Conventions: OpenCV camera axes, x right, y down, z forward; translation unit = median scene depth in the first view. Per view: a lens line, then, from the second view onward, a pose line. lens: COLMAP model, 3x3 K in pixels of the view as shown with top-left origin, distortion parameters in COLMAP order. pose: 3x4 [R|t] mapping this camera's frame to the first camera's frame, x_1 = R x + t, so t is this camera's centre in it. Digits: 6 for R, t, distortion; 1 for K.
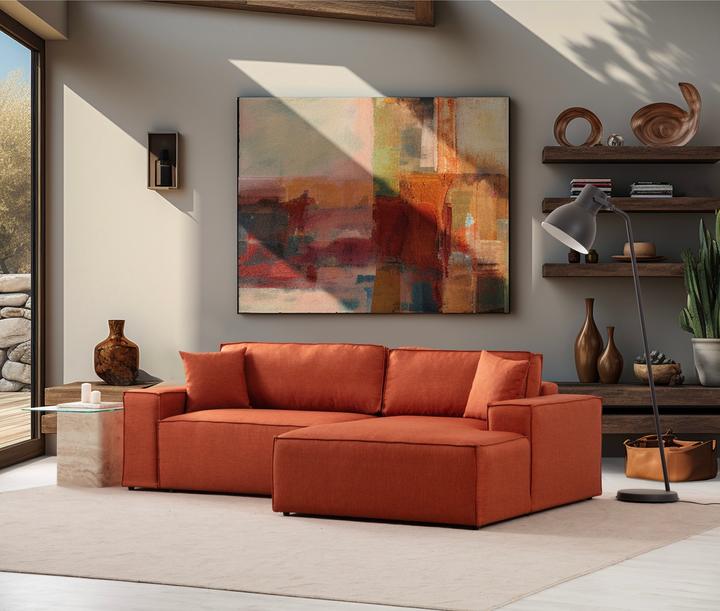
lens RADIAL K [[1878.7, 0, 359.1], [0, 1878.7, 303.5], [0, 0, 1]] dist [0.059040, 0.000000]
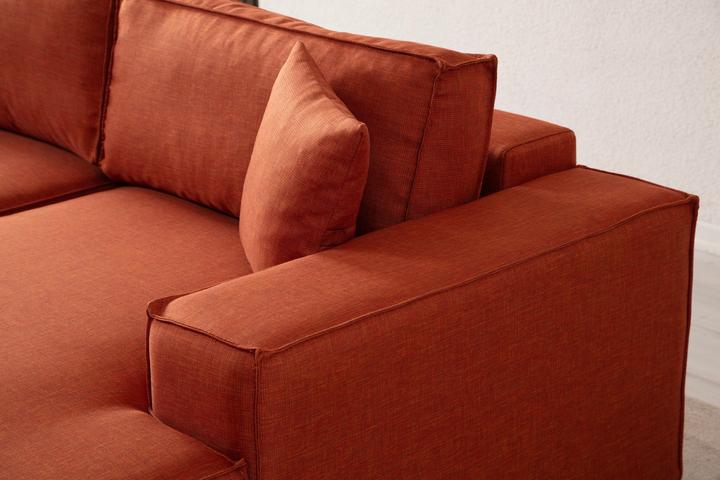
lens RADIAL K [[1725.3, 0, 358.9], [0, 1725.3, 238.3], [0, 0, 1]] dist [0.480306, 0.000000]
pose [[0.951534, 0.083604, -0.295960, 0.157575], [0.014469, 0.949106, 0.314625, -0.032999], [0.307202, -0.303659, 0.901897, 0.713276]]
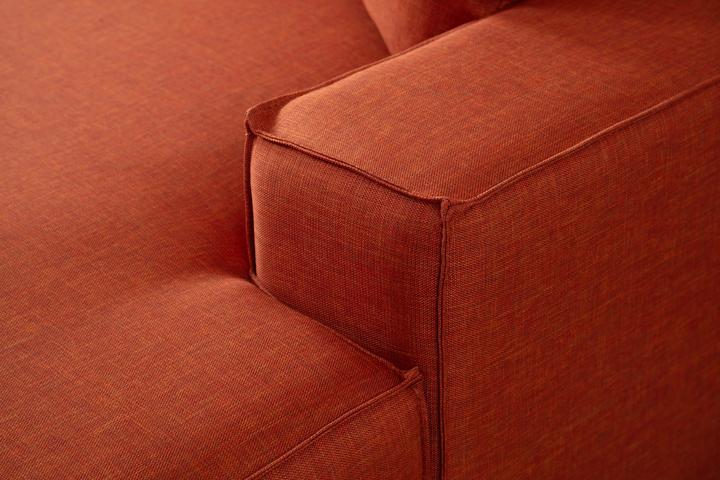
lens RADIAL K [[2037.7, 0, 363.0], [0, 2037.7, 241.2], [0, 0, 1]] dist [0.639094, 0.000000]
pose [[0.953910, 0.121949, -0.274198, 0.122622], [0.021930, 0.882938, 0.468978, -0.022652], [0.299291, -0.453376, 0.839569, 0.762982]]
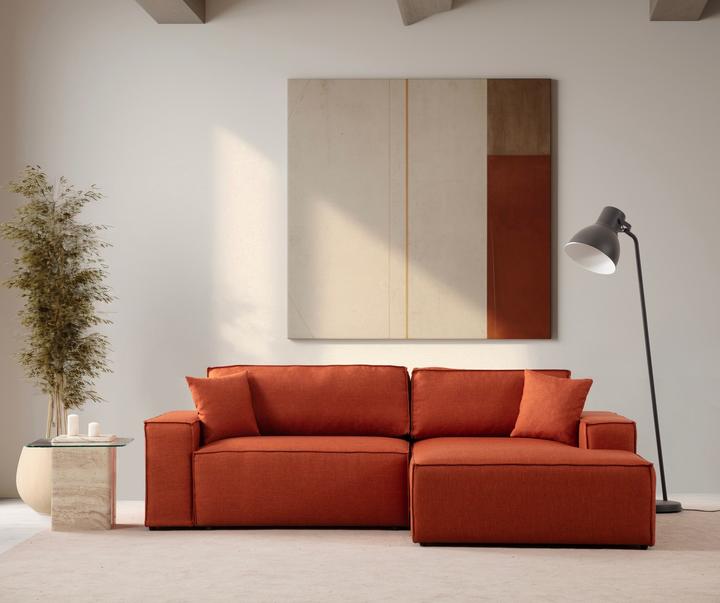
lens RADIAL K [[1821.3, 0, 360.0], [0, 1821.3, 303.1], [0, 0, 1]] dist [0.201584, 0.000000]
pose [[0.900626, -0.004629, 0.434570, -0.423773], [0.007931, 0.999952, -0.005786, -0.005291], [-0.434523, 0.008658, 0.900619, 0.156349]]
